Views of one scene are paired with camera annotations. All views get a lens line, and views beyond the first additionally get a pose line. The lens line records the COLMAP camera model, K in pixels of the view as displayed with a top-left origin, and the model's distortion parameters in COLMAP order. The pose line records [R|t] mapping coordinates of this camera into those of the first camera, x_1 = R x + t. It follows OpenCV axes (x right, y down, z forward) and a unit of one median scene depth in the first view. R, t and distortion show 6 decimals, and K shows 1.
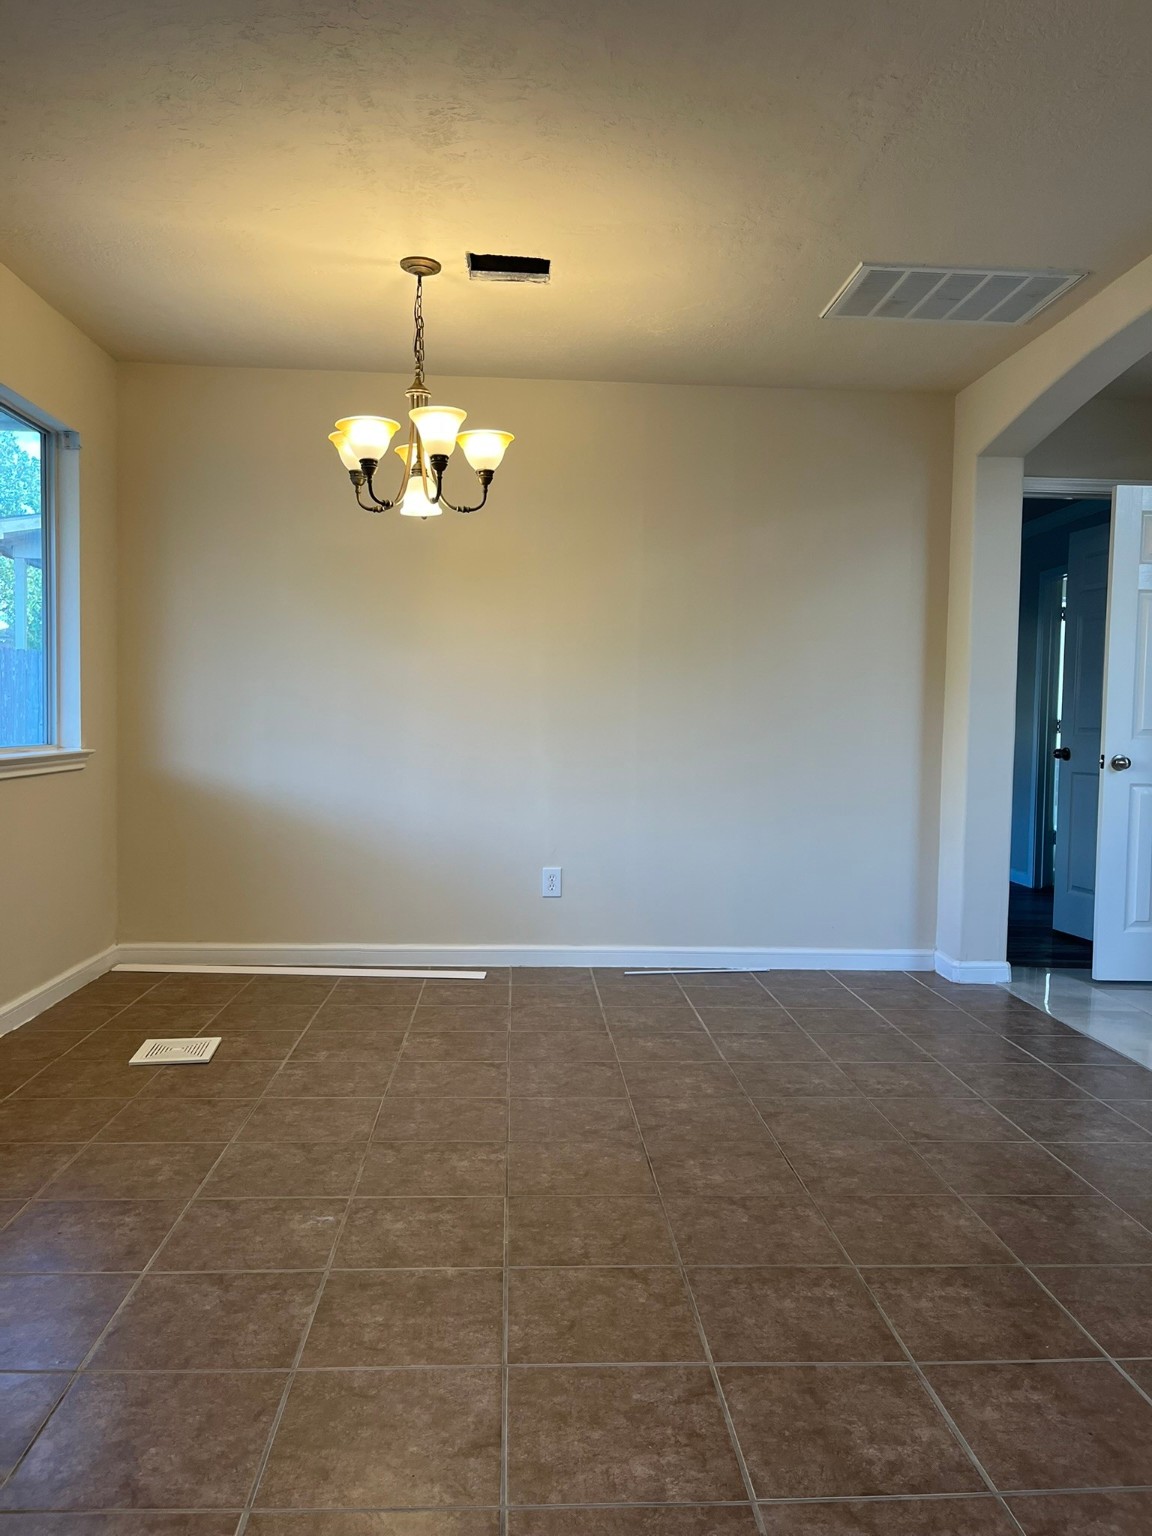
lens RADIAL K [[1153.5, 0, 591.6], [0, 1153.5, 770.4], [0, 0, 1]] dist [0.057092, -0.086538]
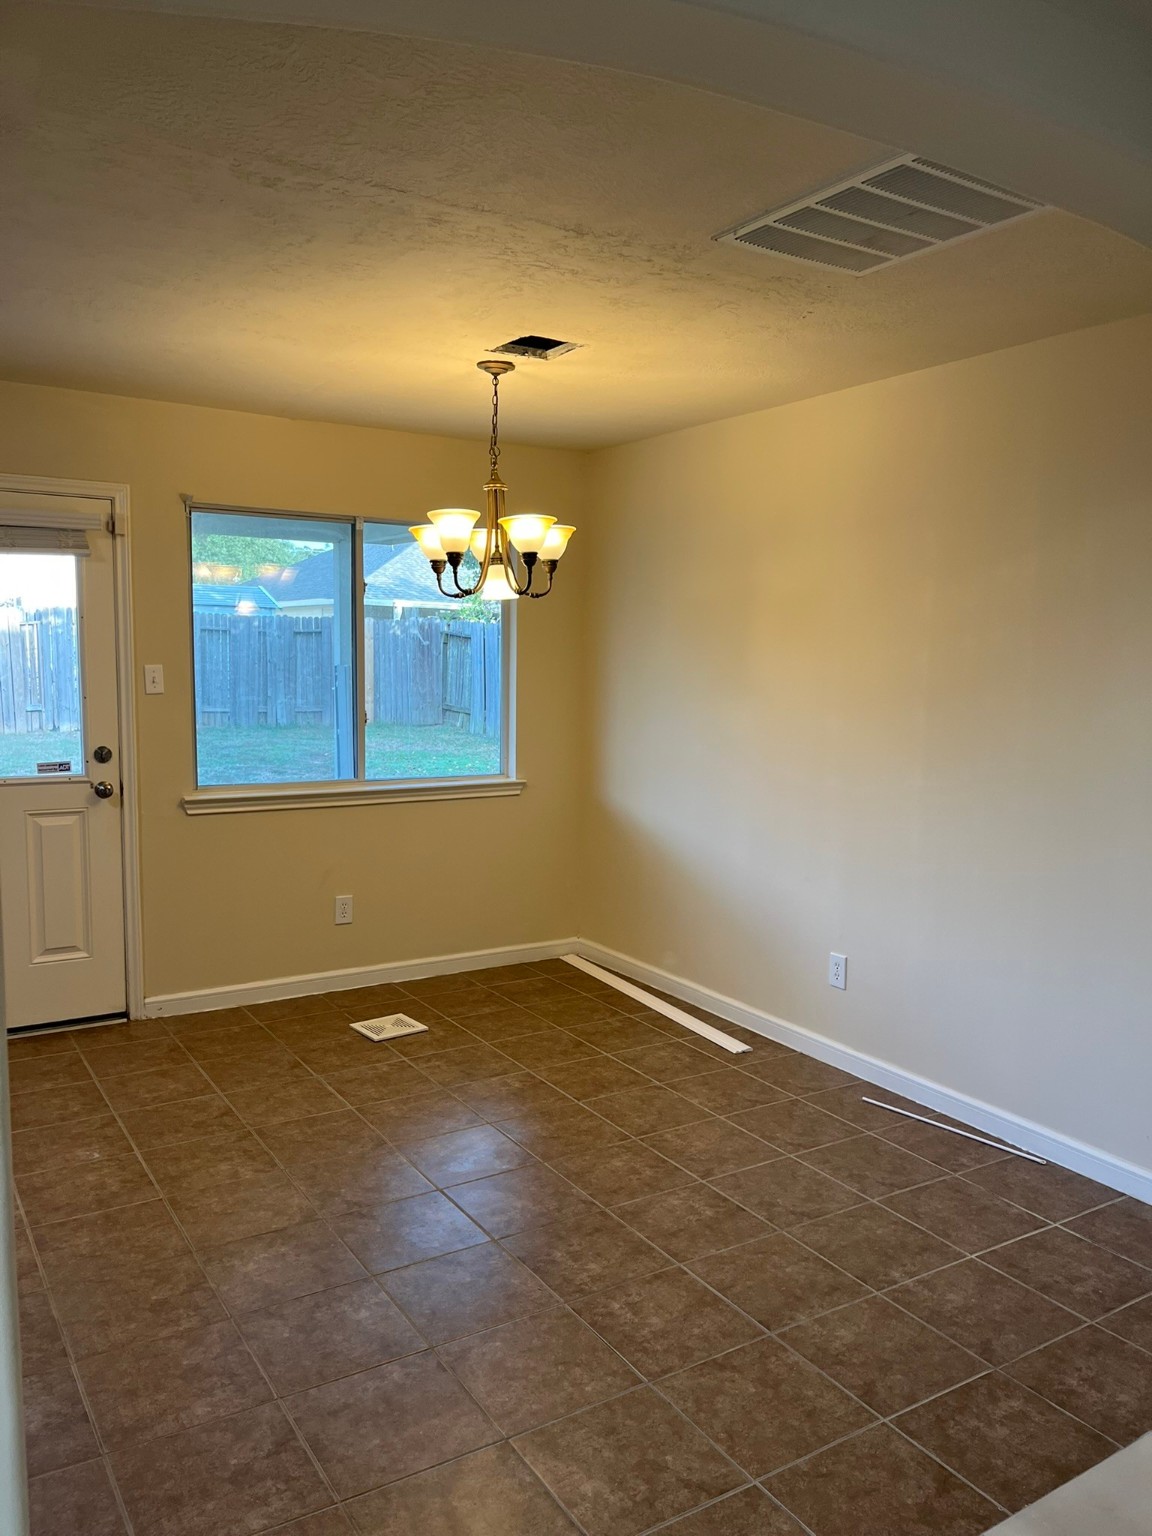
lens RADIAL K [[1153.5, 0, 589.9], [0, 1153.5, 777.6], [0, 0, 1]] dist [0.057092, -0.086538]
pose [[0.486190, 0.081965, -0.870001, 0.889904], [-0.048781, 0.996585, 0.066630, -0.139190], [0.872490, 0.010045, 0.488528, 0.582830]]
